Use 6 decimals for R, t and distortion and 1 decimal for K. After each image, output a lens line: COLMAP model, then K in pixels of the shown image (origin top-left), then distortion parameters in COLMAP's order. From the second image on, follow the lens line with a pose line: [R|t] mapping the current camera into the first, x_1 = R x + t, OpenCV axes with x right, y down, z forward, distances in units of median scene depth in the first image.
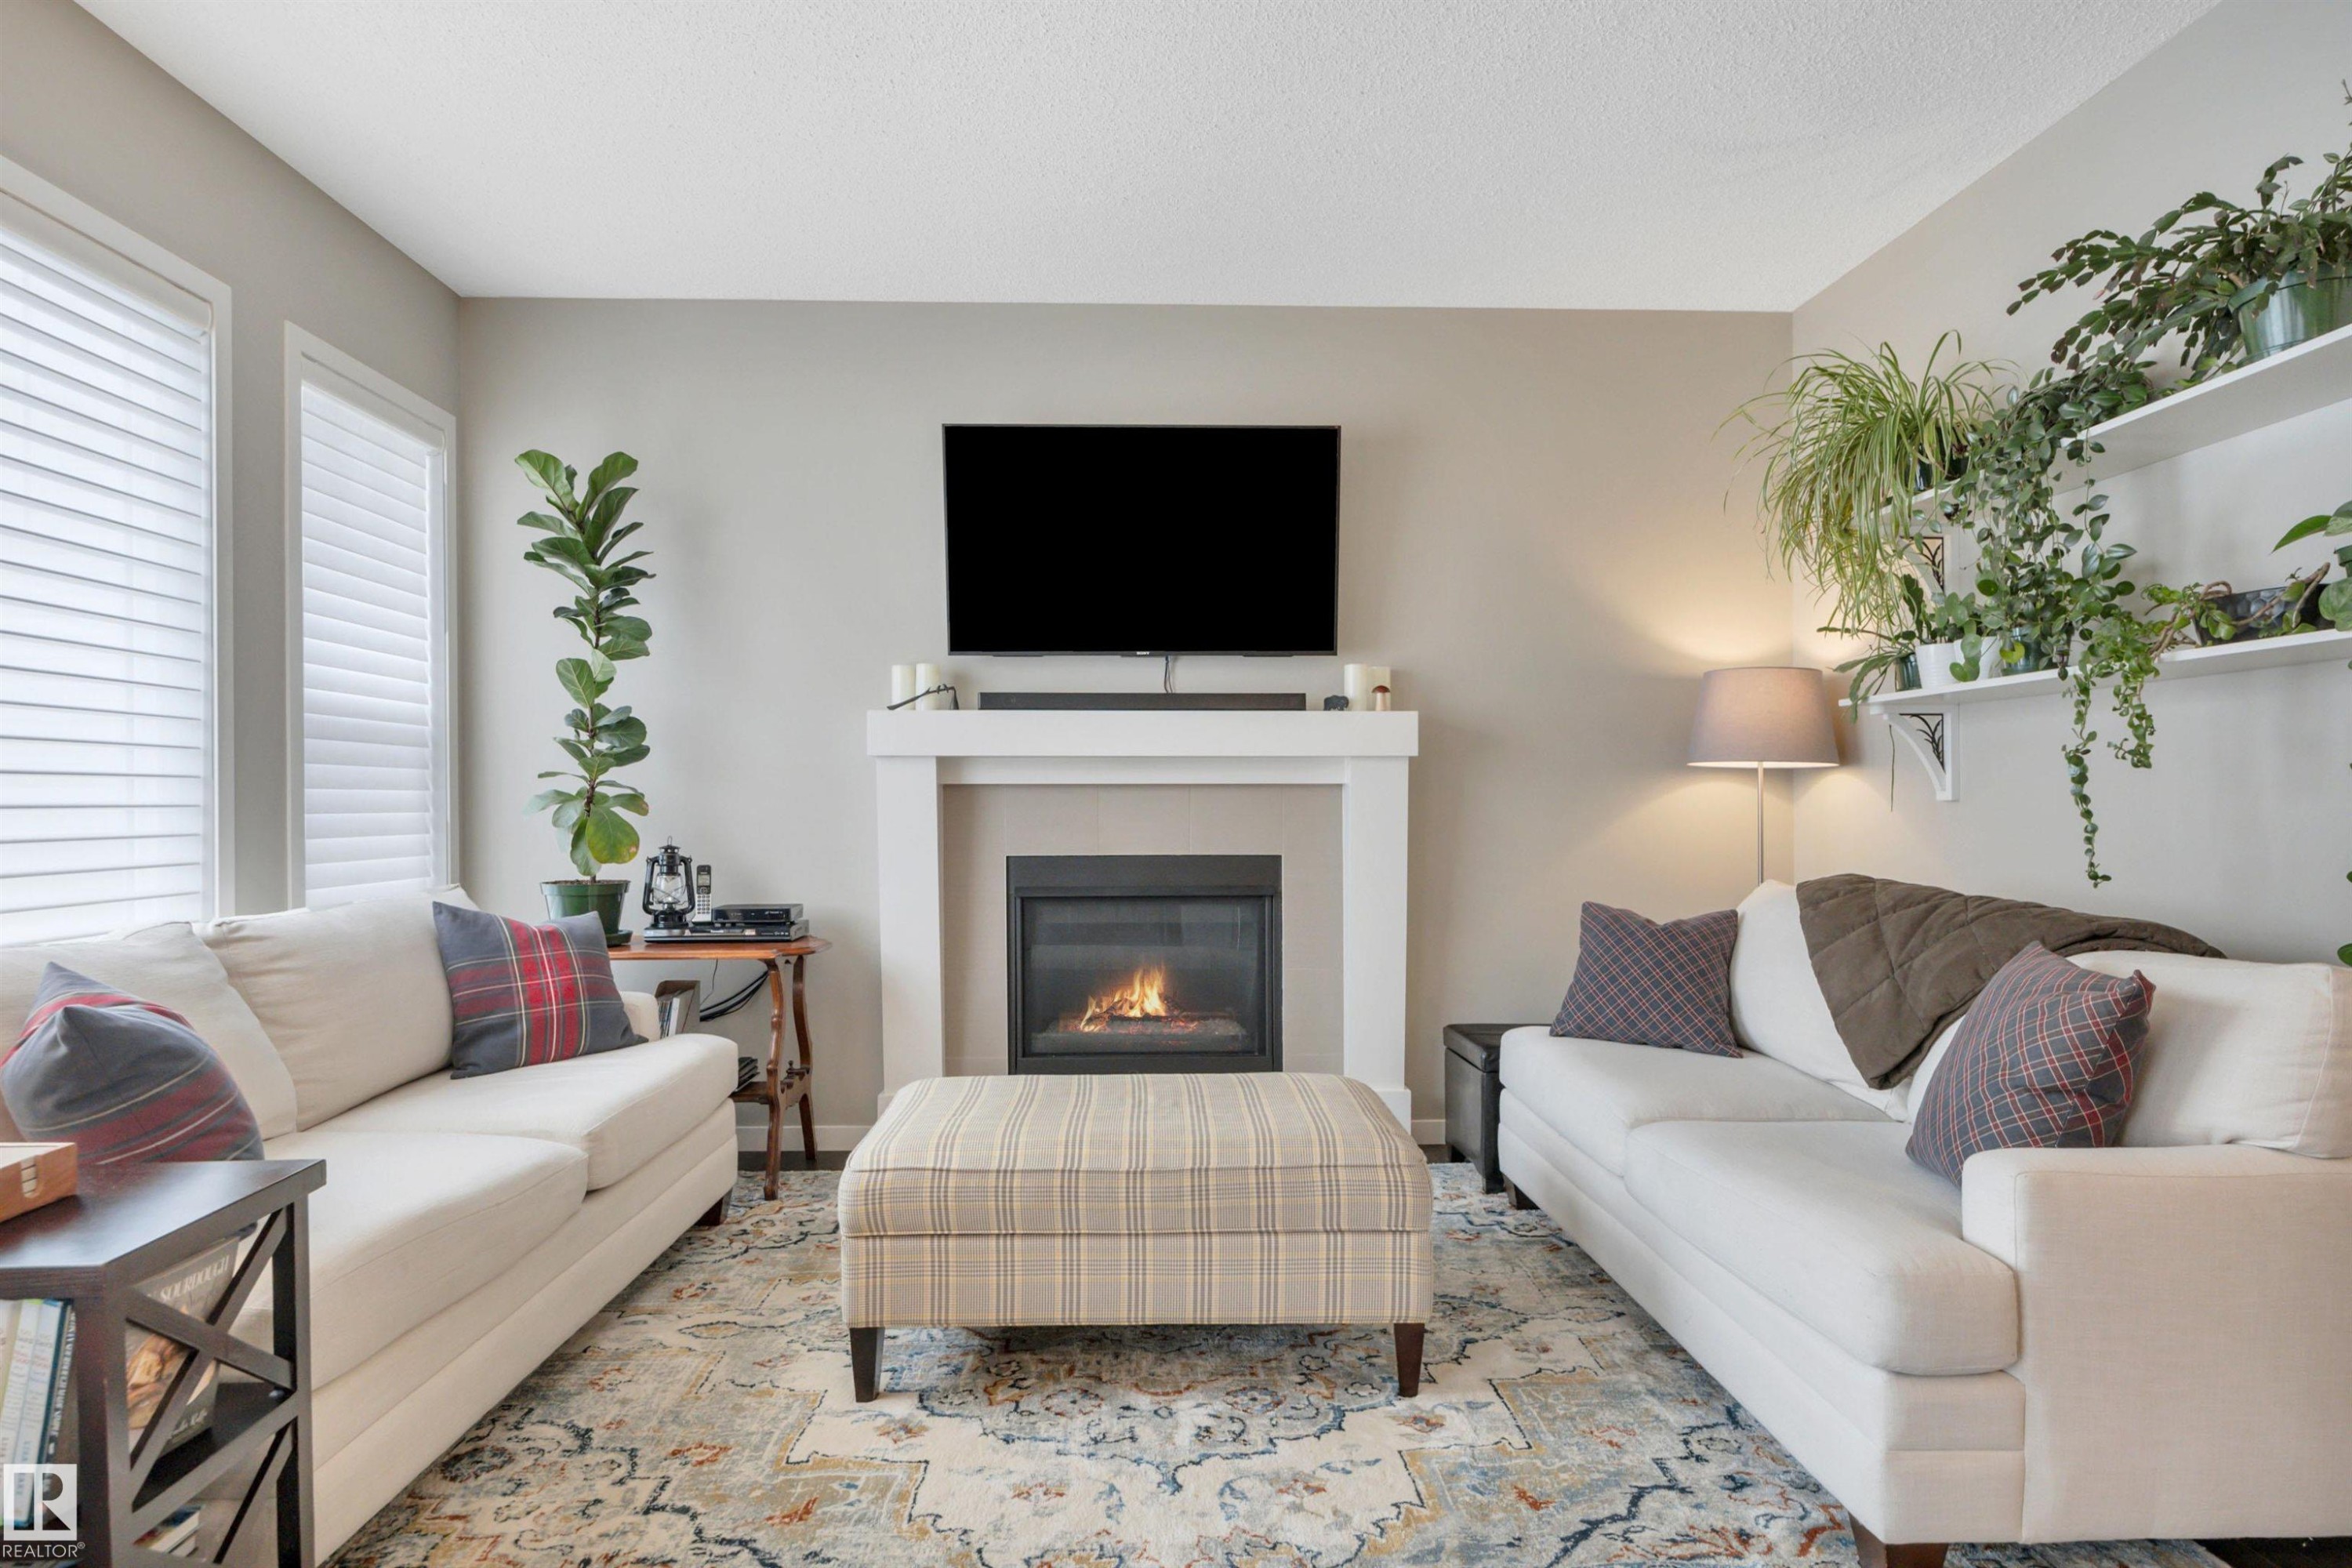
lens RADIAL K [[1166.0, 0, 1172.2], [0, 1166.0, 802.0], [0, 0, 1]] dist [-0.011831, 0.000428]
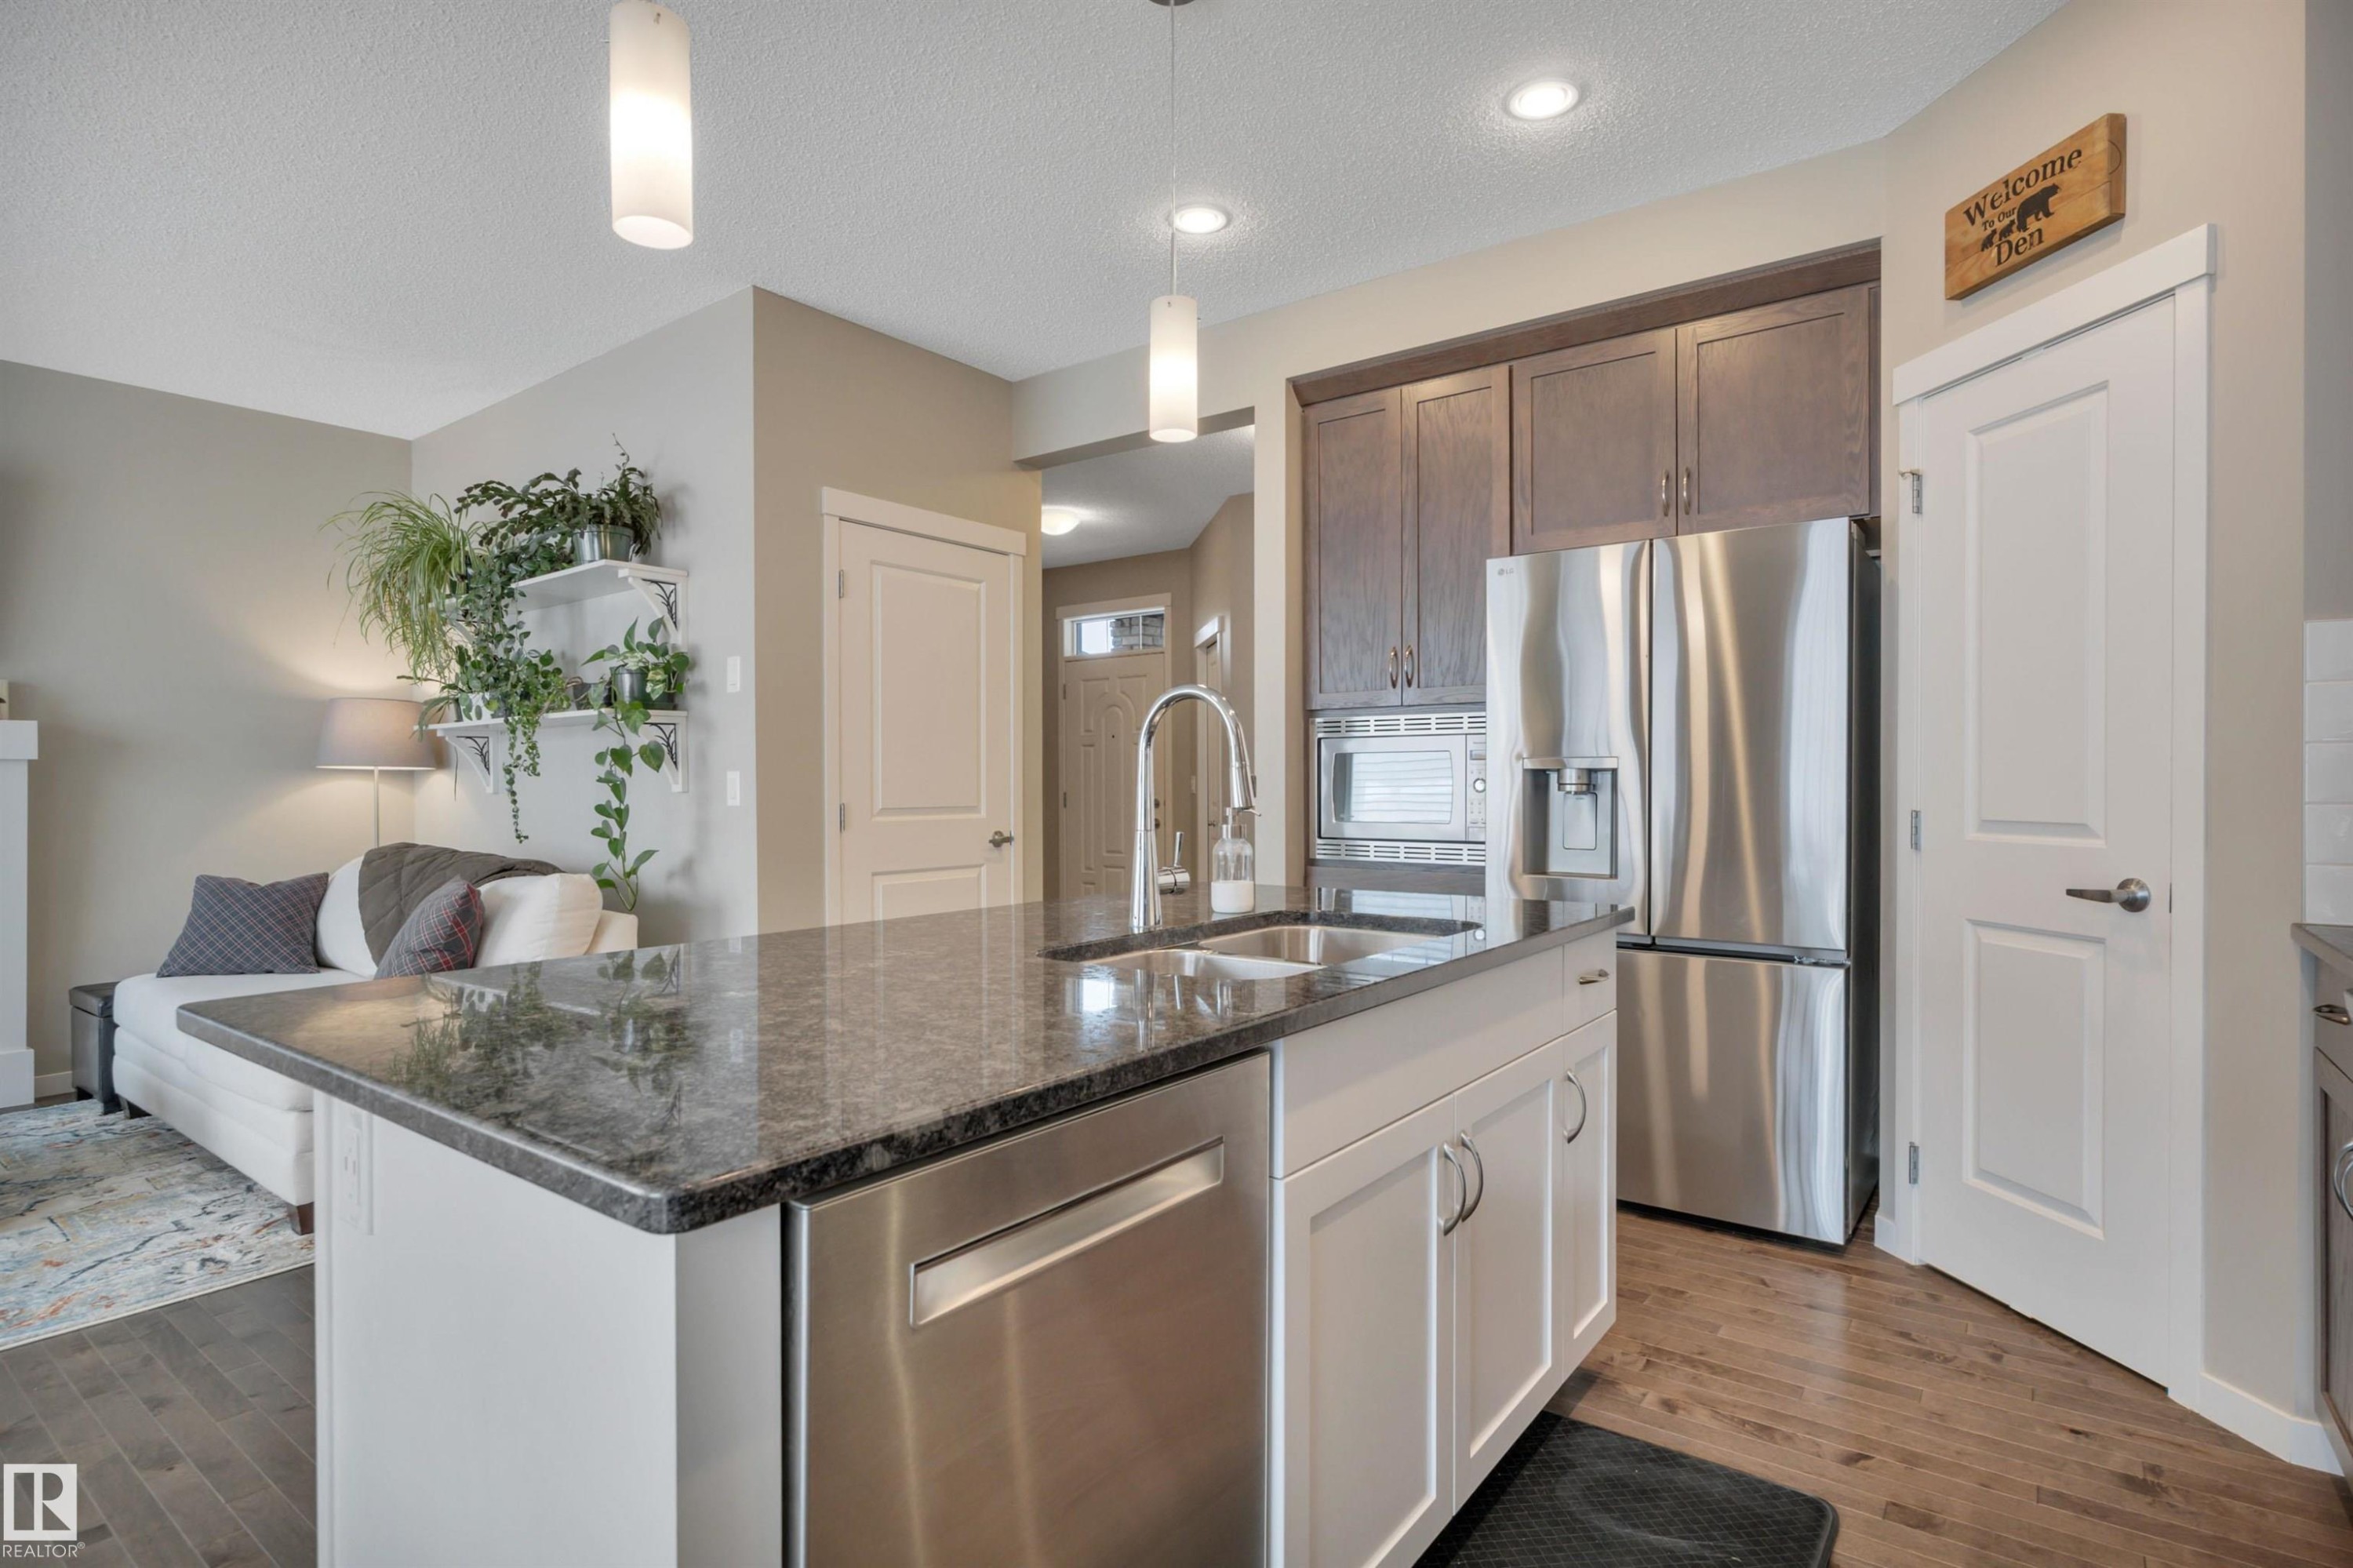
lens RADIAL K [[1166.5, 0, 1182.4], [0, 1166.5, 779.6], [0, 0, 1]] dist [-0.011831, 0.000428]
pose [[0.635348, -0.004575, 0.772212, 0.058589], [0.008846, 0.999960, -0.001354, -0.009444], [-0.772175, 0.007691, 0.635363, -0.738904]]
